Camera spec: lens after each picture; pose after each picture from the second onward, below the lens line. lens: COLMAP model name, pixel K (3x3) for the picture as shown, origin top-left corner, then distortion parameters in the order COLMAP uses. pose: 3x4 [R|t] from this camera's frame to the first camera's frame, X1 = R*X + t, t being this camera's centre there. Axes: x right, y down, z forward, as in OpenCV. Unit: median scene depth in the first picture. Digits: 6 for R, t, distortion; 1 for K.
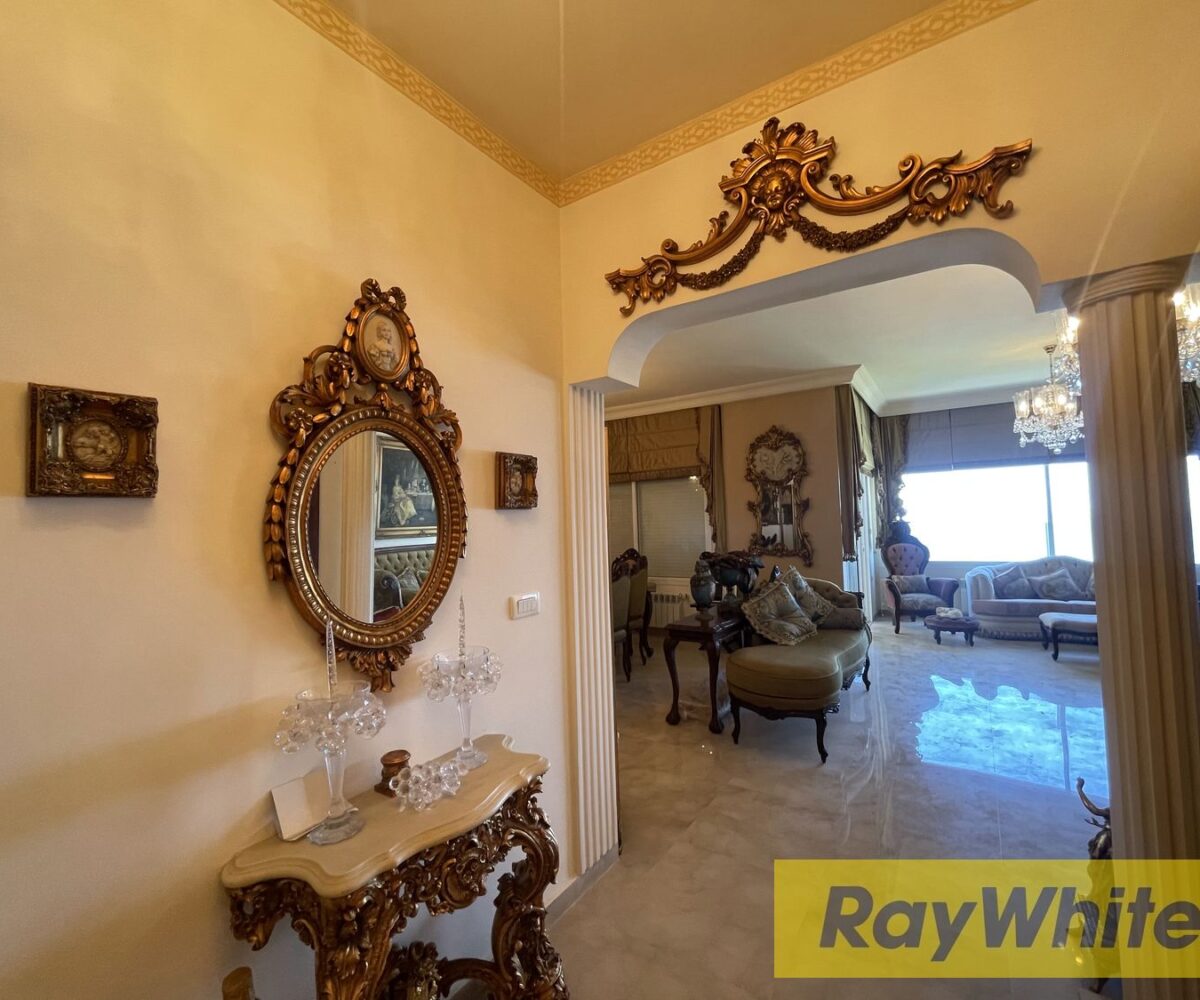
lens RADIAL K [[543.1, 0, 600.8], [0, 543.1, 497.9], [0, 0, 1]] dist [-0.001053, -0.000222]
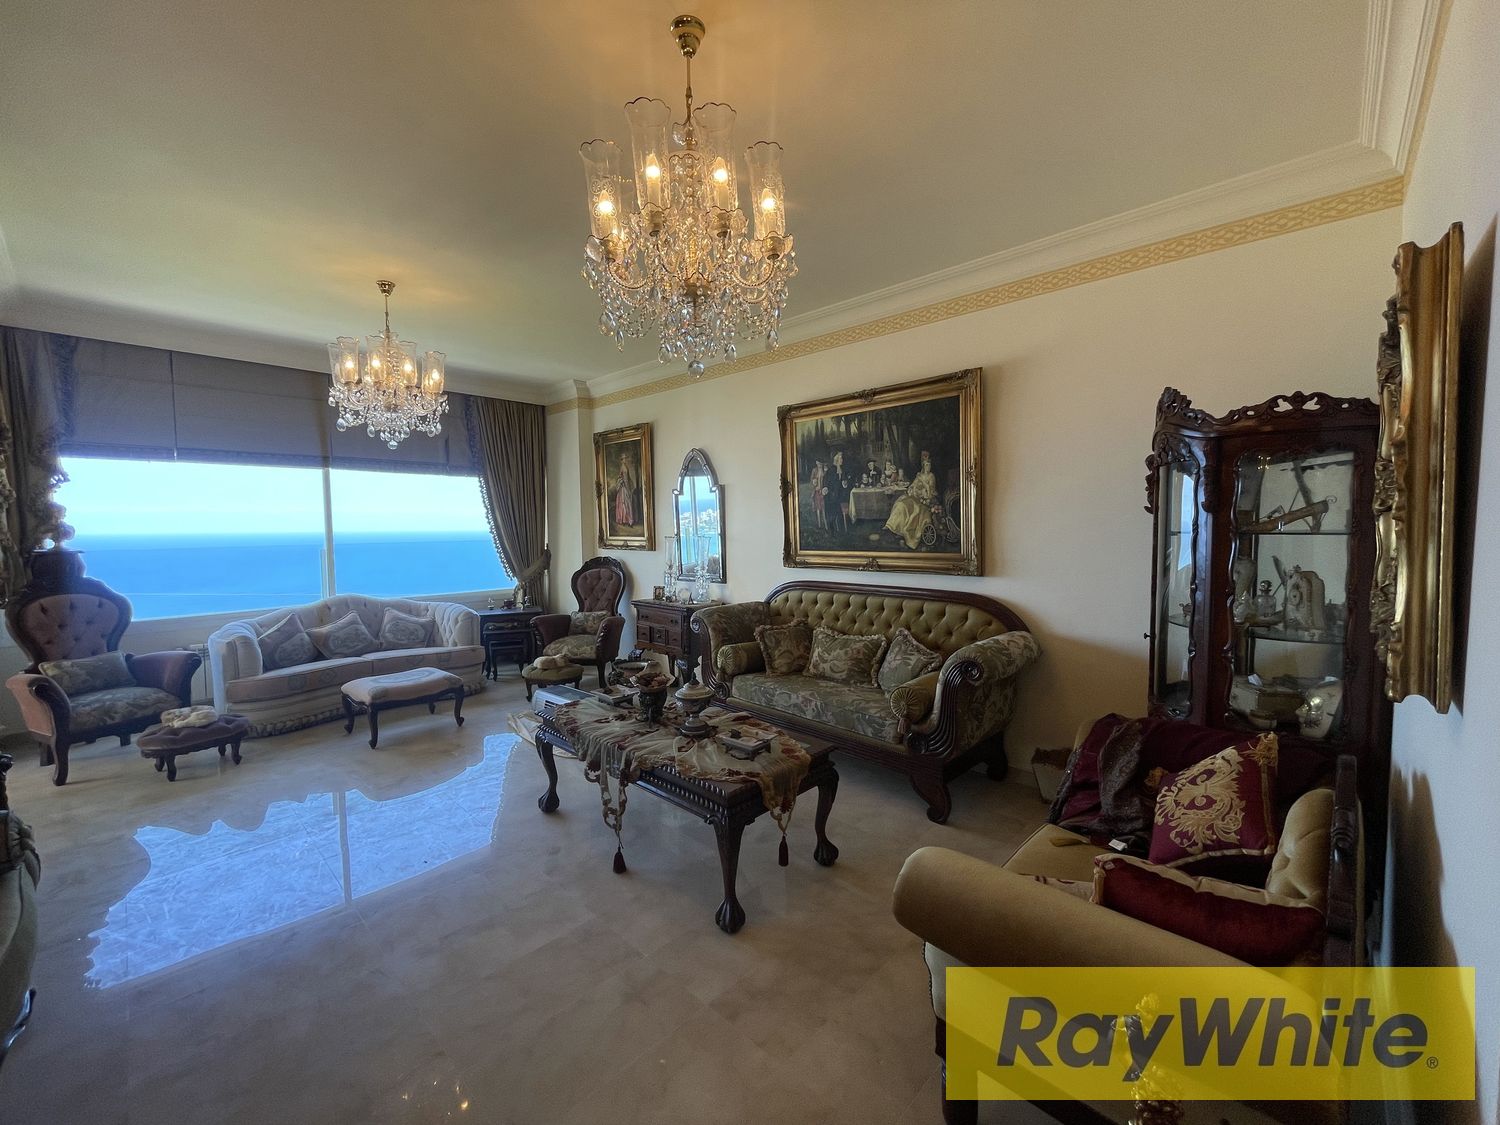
lens RADIAL K [[603.5, 0, 751.9], [0, 603.5, 562.5], [0, 0, 1]] dist [-0.001945, 0.000051]
pose [[0.158679, -0.029860, 0.986879, 0.122368], [-0.038893, 0.998578, 0.036467, 0.010711], [-0.986564, -0.044170, 0.157292, 0.319525]]
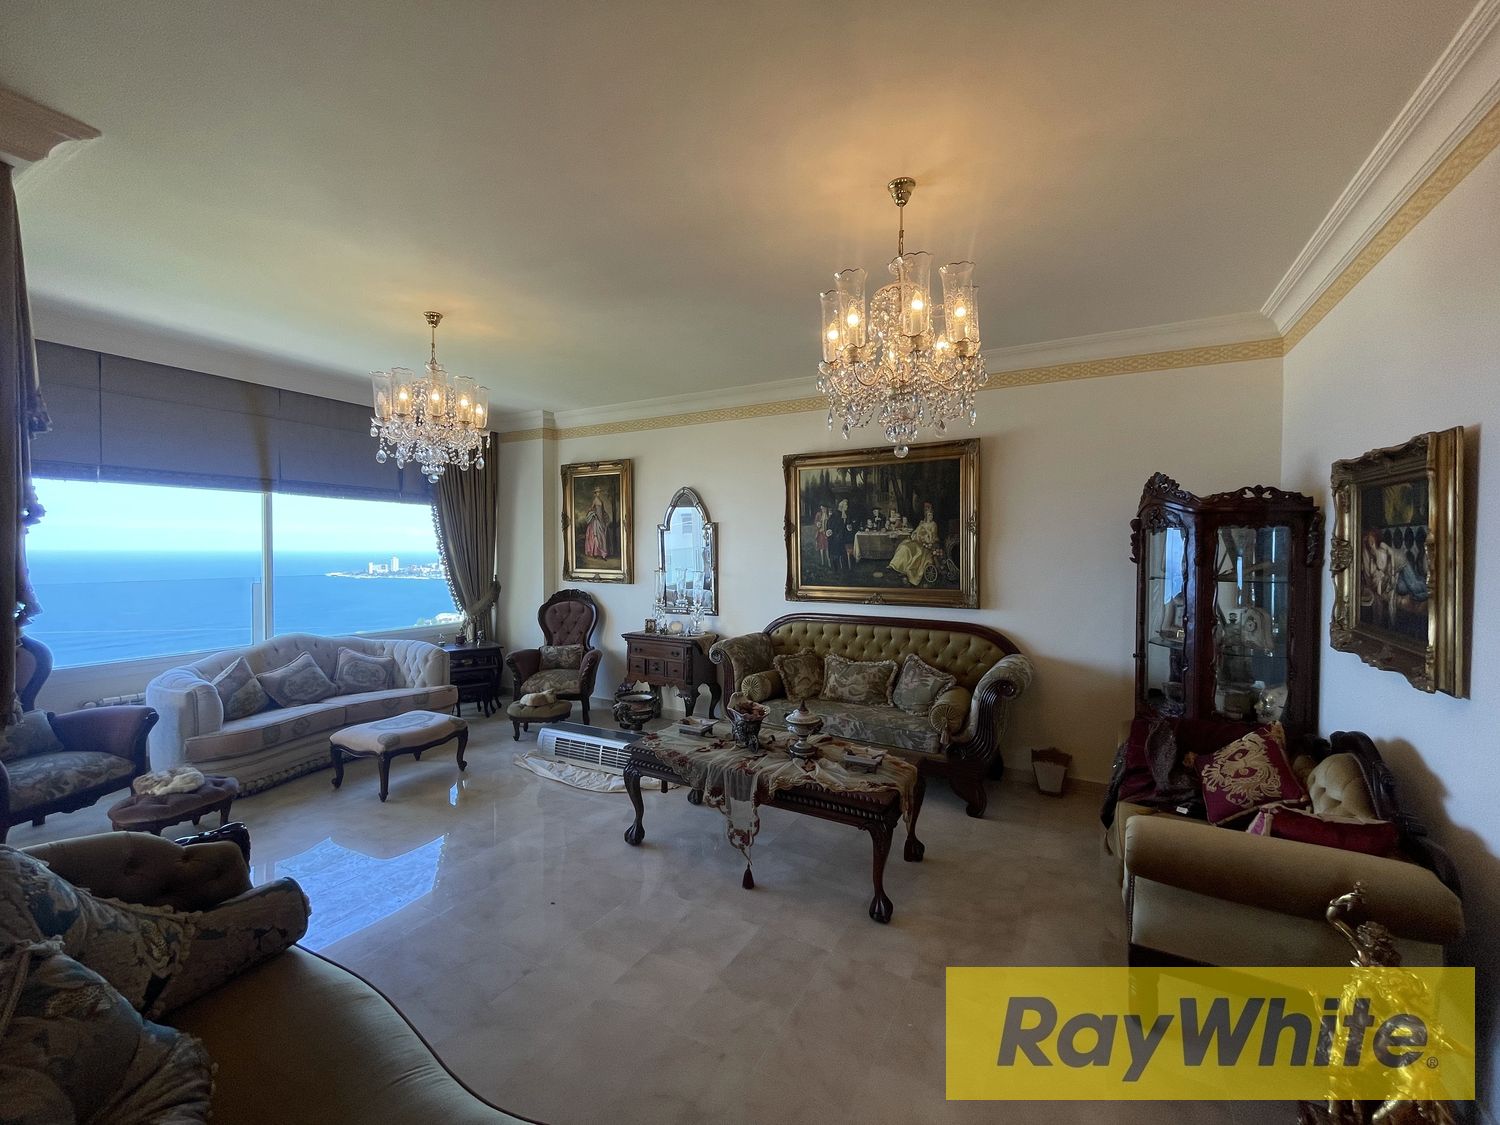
lens RADIAL K [[603.5, 0, 749.5], [0, 603.5, 562.7], [0, 0, 1]] dist [-0.001945, 0.000051]
pose [[-0.089068, 0.010100, 0.995974, 0.062252], [-0.044273, 0.998920, -0.014089, 0.005098], [-0.995041, -0.045350, -0.088525, 0.503139]]
